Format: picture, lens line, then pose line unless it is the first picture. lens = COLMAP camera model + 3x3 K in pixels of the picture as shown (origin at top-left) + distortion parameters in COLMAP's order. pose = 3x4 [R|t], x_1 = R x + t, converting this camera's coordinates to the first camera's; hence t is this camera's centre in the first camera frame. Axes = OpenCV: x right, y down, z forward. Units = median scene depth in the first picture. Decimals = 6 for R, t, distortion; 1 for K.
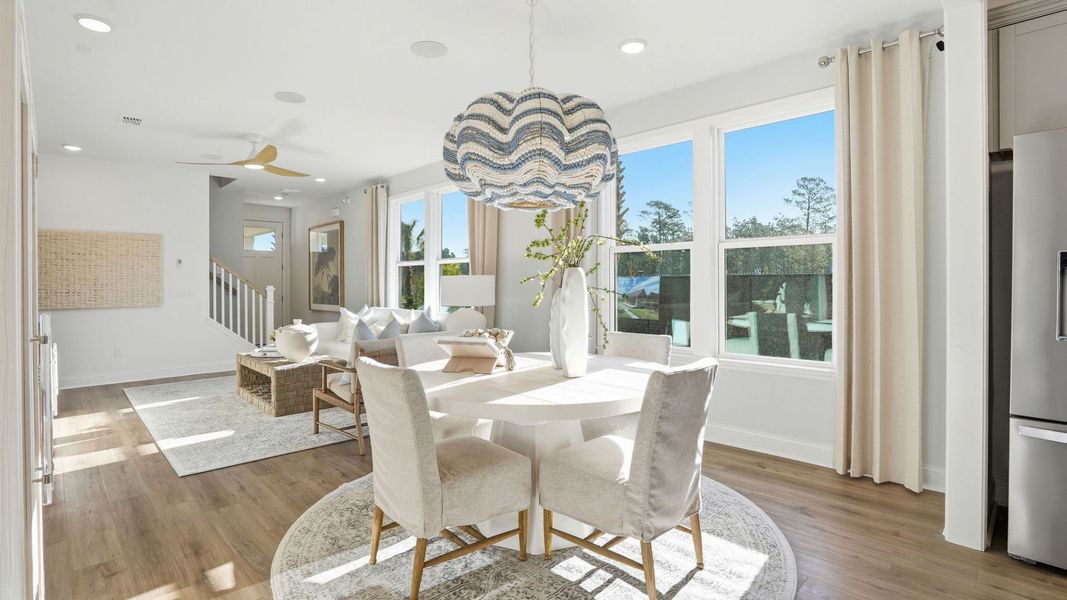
lens RADIAL K [[523.3, 0, 532.6], [0, 523.3, 279.2], [0, 0, 1]] dist [-0.018768, 0.000615]
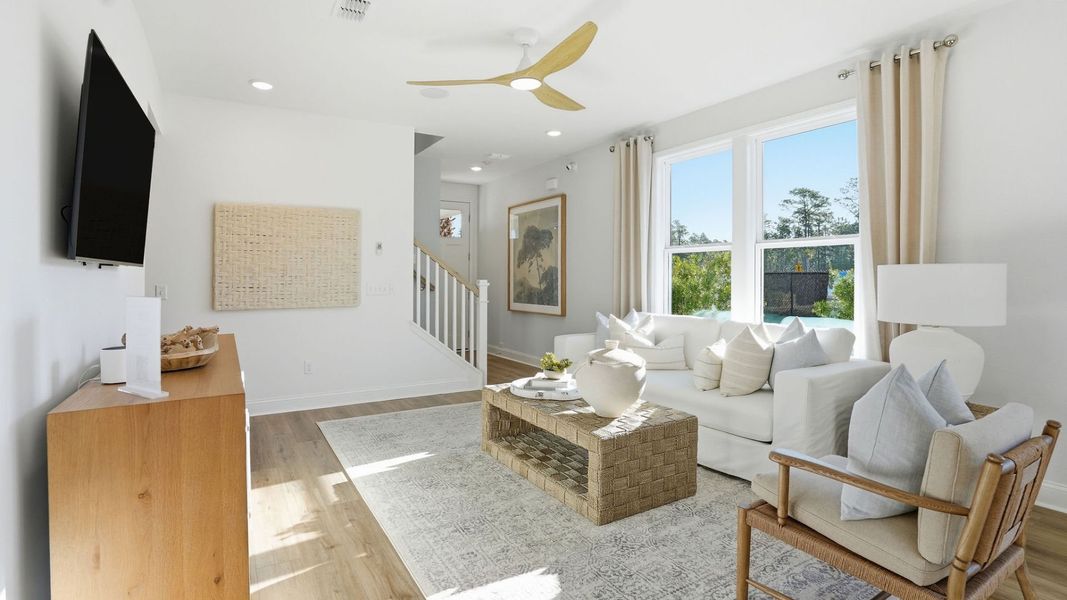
lens RADIAL K [[524.1, 0, 533.1], [0, 524.1, 267.1], [0, 0, 1]] dist [-0.034380, 0.000643]
pose [[0.976856, 0.002788, -0.213878, -0.344483], [-0.005605, 0.999905, -0.012570, 0.004201], [0.213822, 0.013478, 0.976780, 0.354946]]
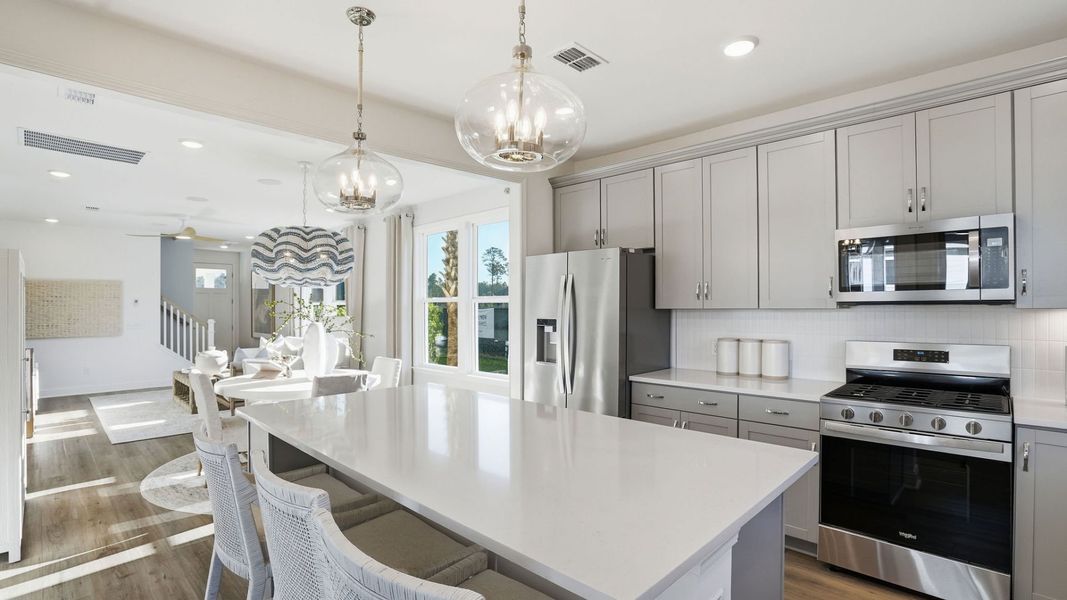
lens RADIAL K [[504.7, 0, 529.6], [0, 504.7, 302.1], [0, 0, 1]] dist [-0.018910, 0.001630]
pose [[0.999595, 0.004682, 0.028055, 0.311754], [-0.004552, 0.999979, -0.004709, -0.034726], [-0.028077, 0.004580, 0.999595, -0.323362]]
